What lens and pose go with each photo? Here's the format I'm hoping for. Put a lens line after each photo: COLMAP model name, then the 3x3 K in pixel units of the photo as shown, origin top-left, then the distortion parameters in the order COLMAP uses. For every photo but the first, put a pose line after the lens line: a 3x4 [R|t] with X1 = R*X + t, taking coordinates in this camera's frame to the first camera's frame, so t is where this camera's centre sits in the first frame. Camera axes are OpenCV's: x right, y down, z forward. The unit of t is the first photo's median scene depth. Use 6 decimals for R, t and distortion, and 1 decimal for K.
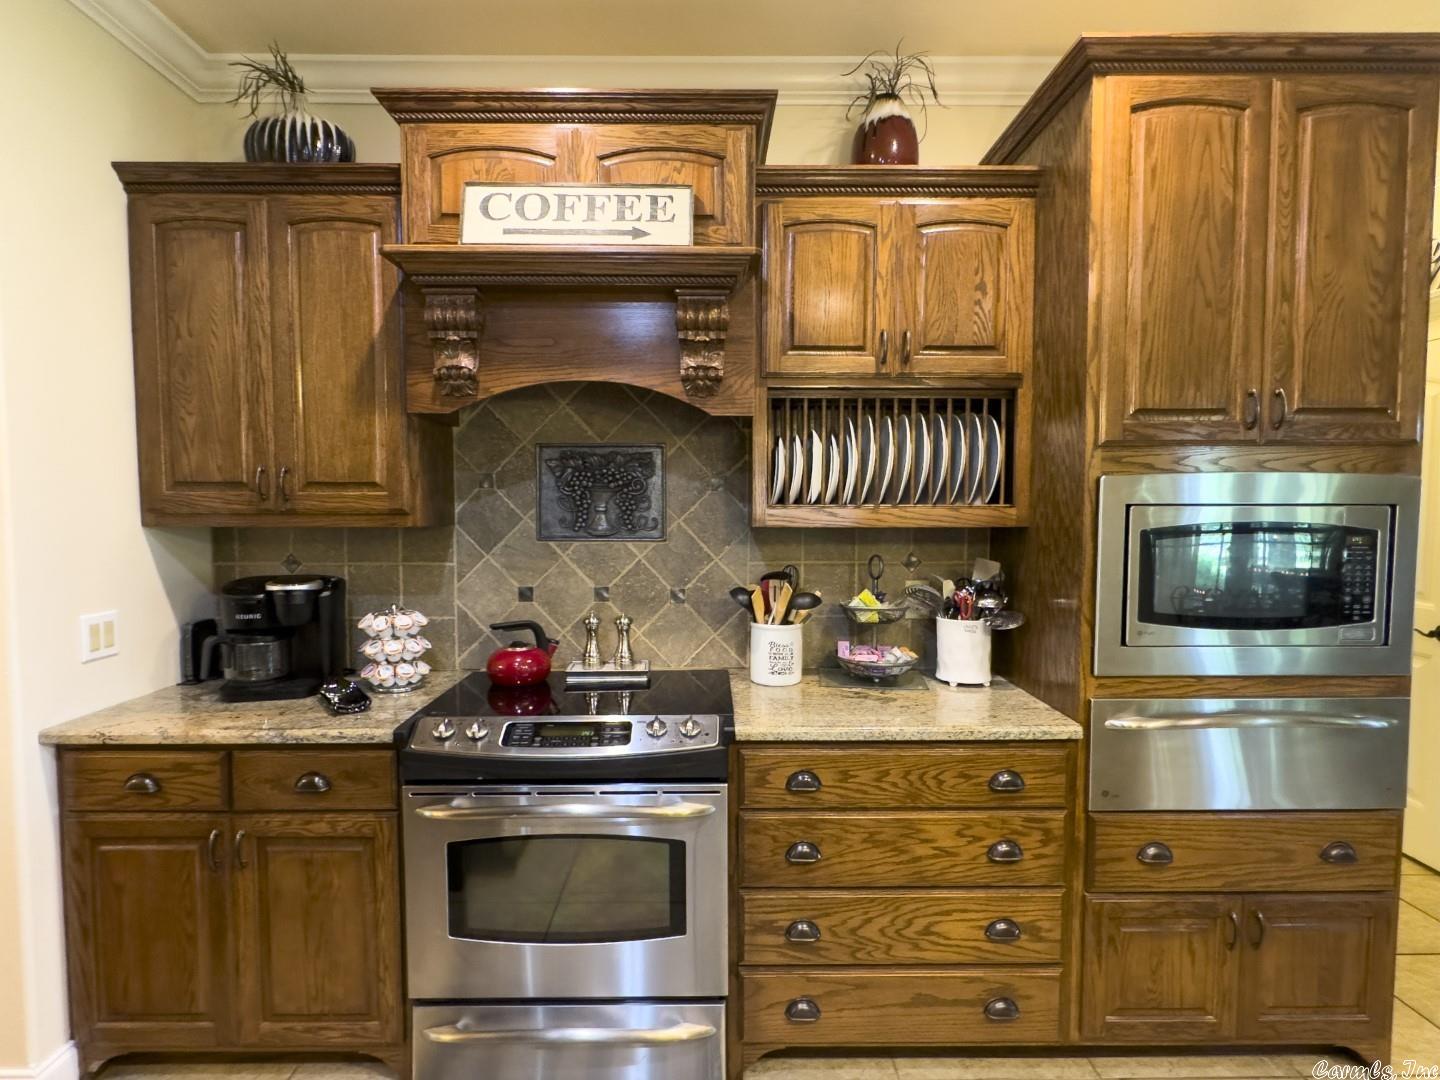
lens RADIAL K [[763.0, 0, 717.0], [0, 763.0, 545.4], [0, 0, 1]] dist [-0.003452, 0.000974]
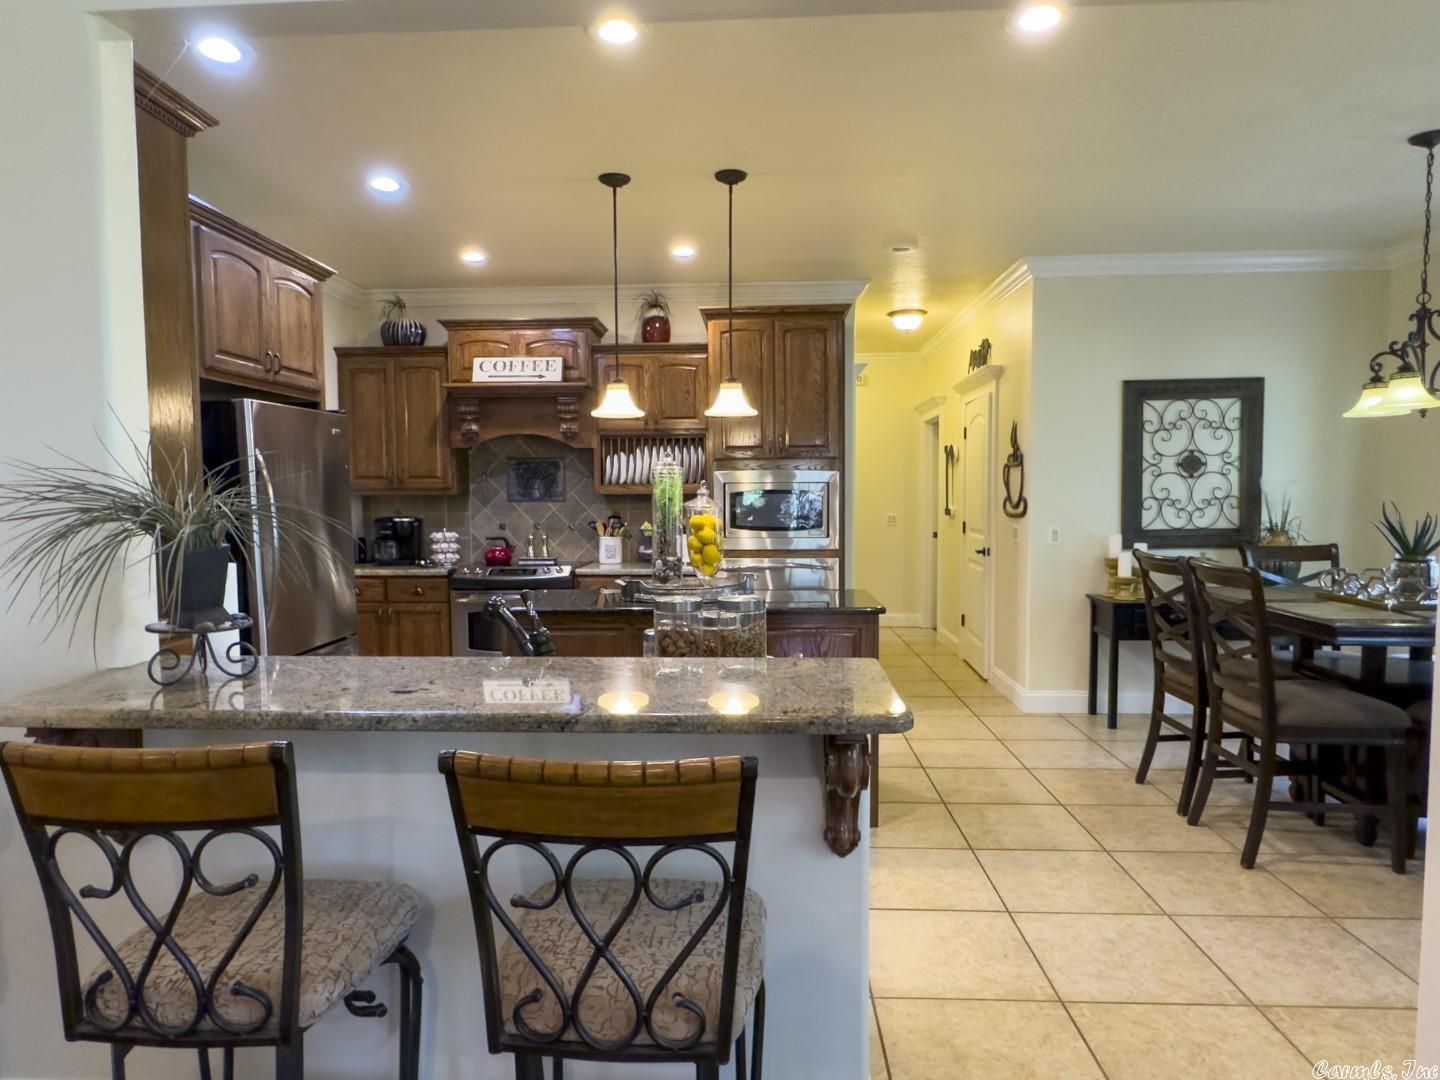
lens RADIAL K [[878.4, 0, 715.9], [0, 878.4, 542.0], [0, 0, 1]] dist [0.004299, -0.004259]
pose [[0.998286, -0.003150, -0.058447, 0.592811], [0.003267, 0.999993, 0.001908, 0.123457], [0.058440, -0.002095, 0.998289, -1.724329]]
